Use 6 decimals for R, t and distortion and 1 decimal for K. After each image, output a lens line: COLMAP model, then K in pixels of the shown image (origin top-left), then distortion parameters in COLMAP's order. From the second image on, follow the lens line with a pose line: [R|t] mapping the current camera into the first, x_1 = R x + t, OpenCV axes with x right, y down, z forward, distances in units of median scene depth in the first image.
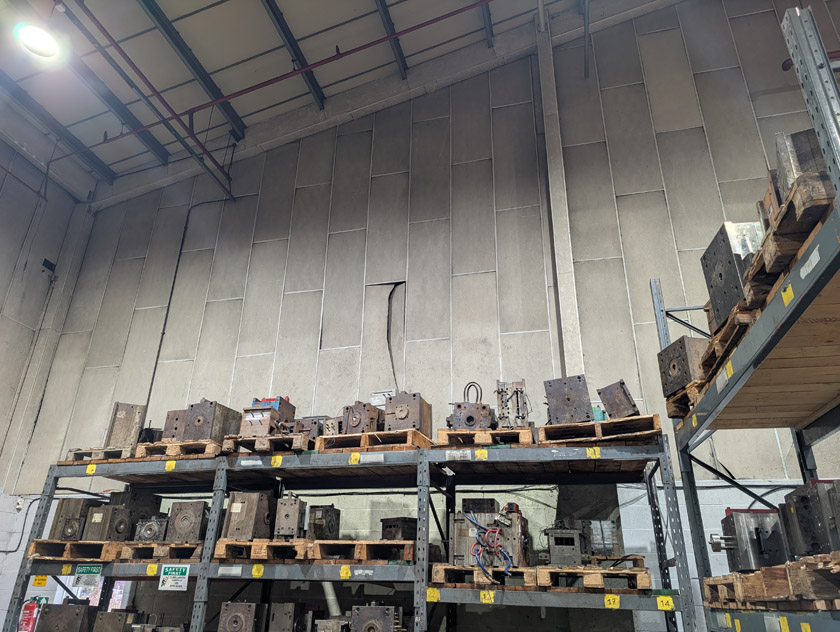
lens RADIAL K [[577.5, 0, 420.0], [0, 577.5, 316.0], [0, 0, 1]] dist [-0.005991, -0.013136]
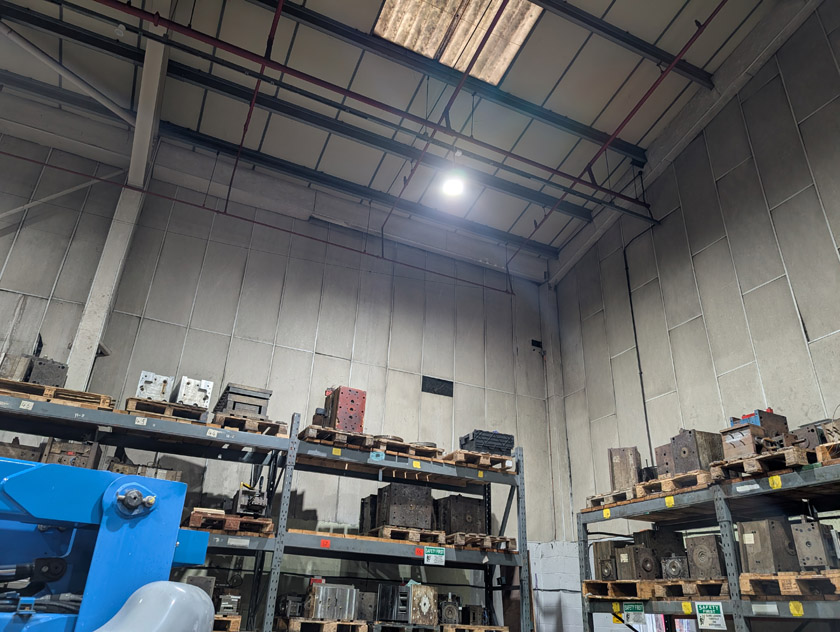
lens RADIAL K [[577.5, 0, 420.0], [0, 577.5, 316.0], [0, 0, 1]] dist [-0.005991, -0.013136]
pose [[0.624564, -0.340052, -0.703054, 0.109397], [0.299939, 0.935632, -0.186092, 0.013227], [0.721080, -0.094647, 0.686356, 0.027526]]
